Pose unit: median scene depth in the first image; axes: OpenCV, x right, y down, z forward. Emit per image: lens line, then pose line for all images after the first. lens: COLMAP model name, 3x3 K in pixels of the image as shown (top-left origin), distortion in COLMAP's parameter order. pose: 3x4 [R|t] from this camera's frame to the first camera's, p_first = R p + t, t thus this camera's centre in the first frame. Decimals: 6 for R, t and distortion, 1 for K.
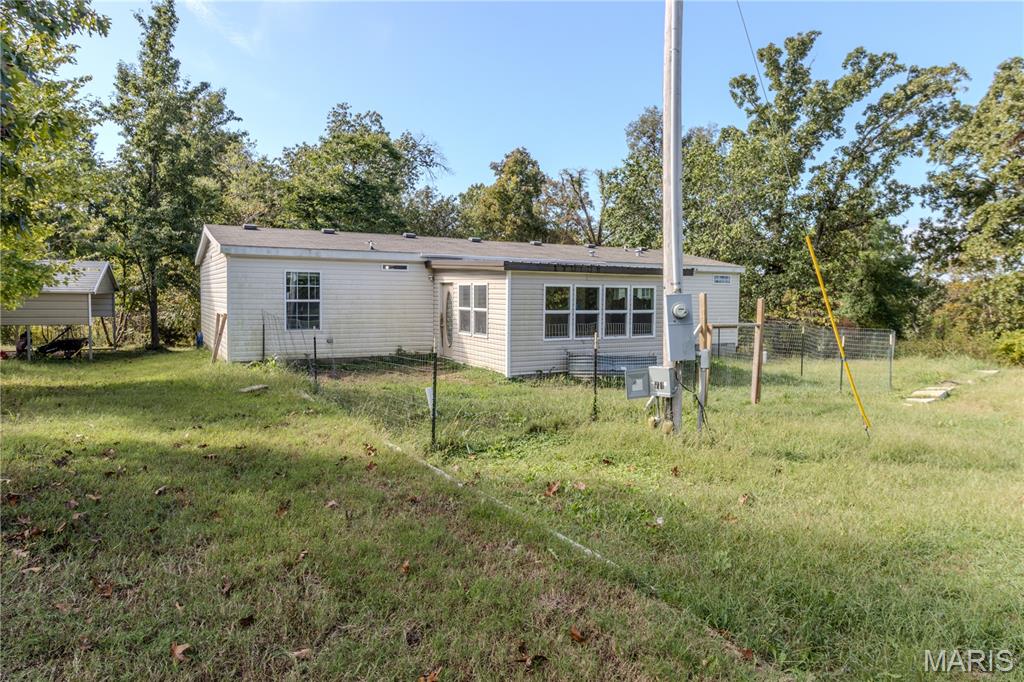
lens RADIAL K [[643.5, 0, 512.0], [0, 643.5, 341.0], [0, 0, 1]] dist [0.003127, -0.001044]
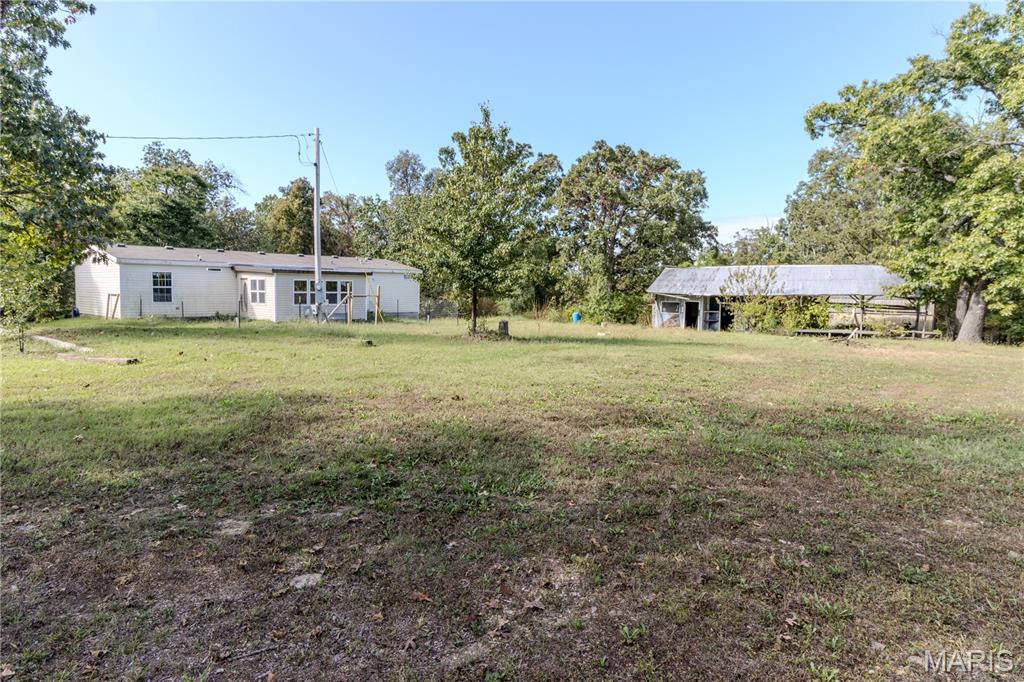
lens RADIAL K [[602.6, 0, 512.0], [0, 602.6, 341.0], [0, 0, 1]] dist [-0.019297, 0.000166]
pose [[0.951188, -0.022910, 0.307759, 0.086537], [0.018744, 0.999688, 0.016484, 0.068312], [-0.308041, -0.009910, 0.951322, -0.786930]]
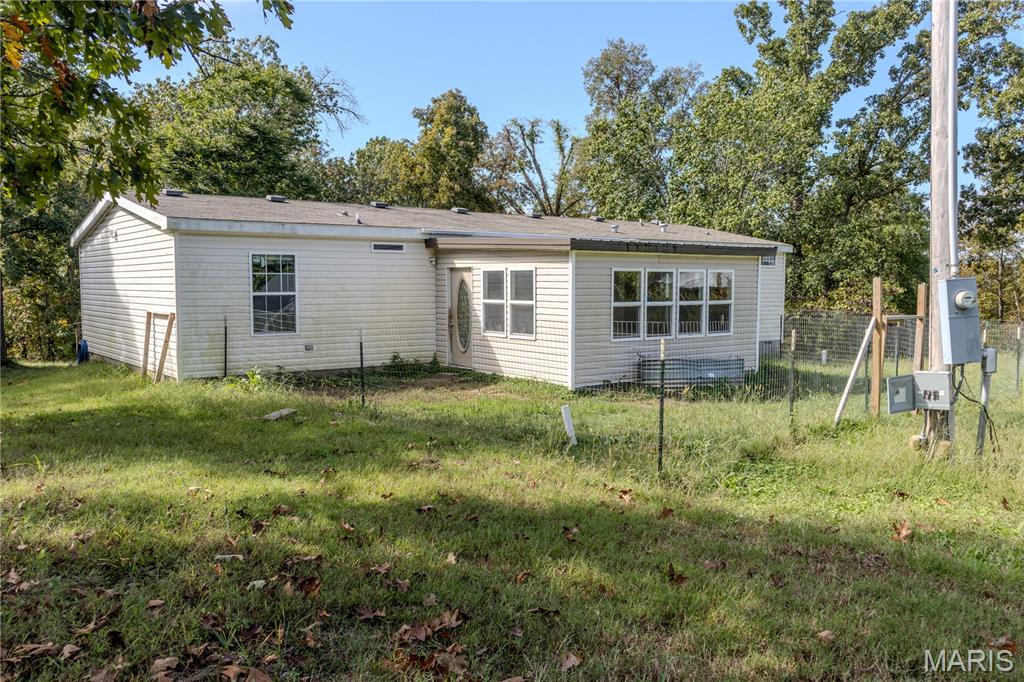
lens RADIAL K [[828.5, 0, 496.1], [0, 828.5, 375.4], [0, 0, 1]] dist [-0.001202, -0.005902]
pose [[0.992569, -0.023300, 0.119429, -0.148382], [0.018625, 0.999022, 0.040114, -0.001972], [-0.120247, -0.037591, 0.992032, 0.021040]]
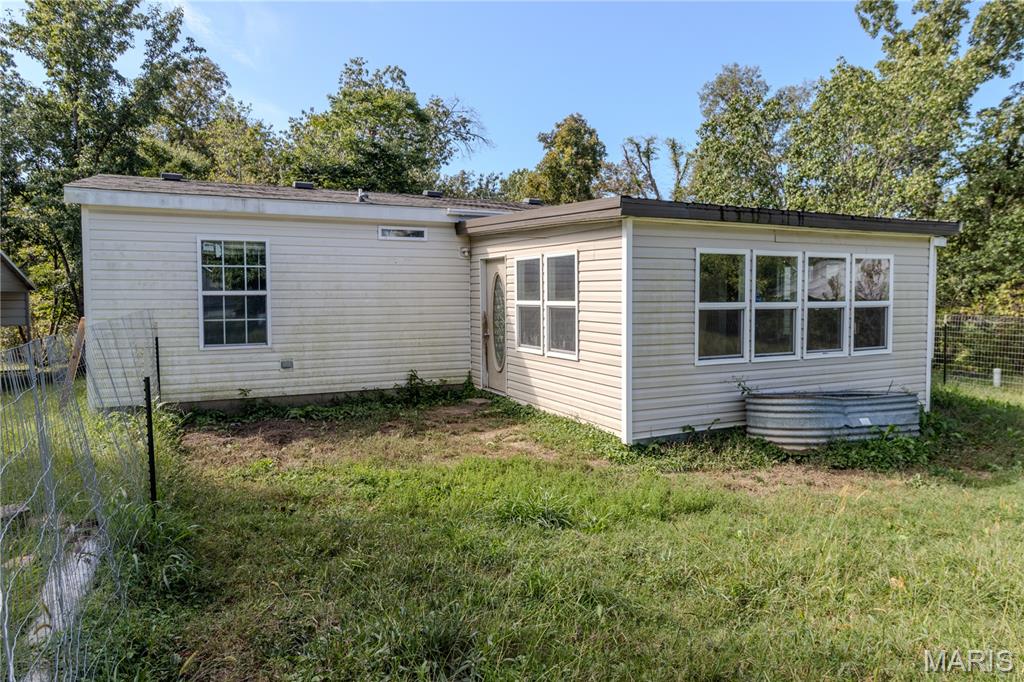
lens RADIAL K [[664.7, 0, 521.6], [0, 664.7, 340.0], [0, 0, 1]] dist [-0.001496, 0.001339]
pose [[0.998790, -0.011229, -0.047872, -0.041682], [0.010910, 0.999917, -0.006911, -0.012514], [0.047945, 0.006380, 0.998830, 0.350998]]
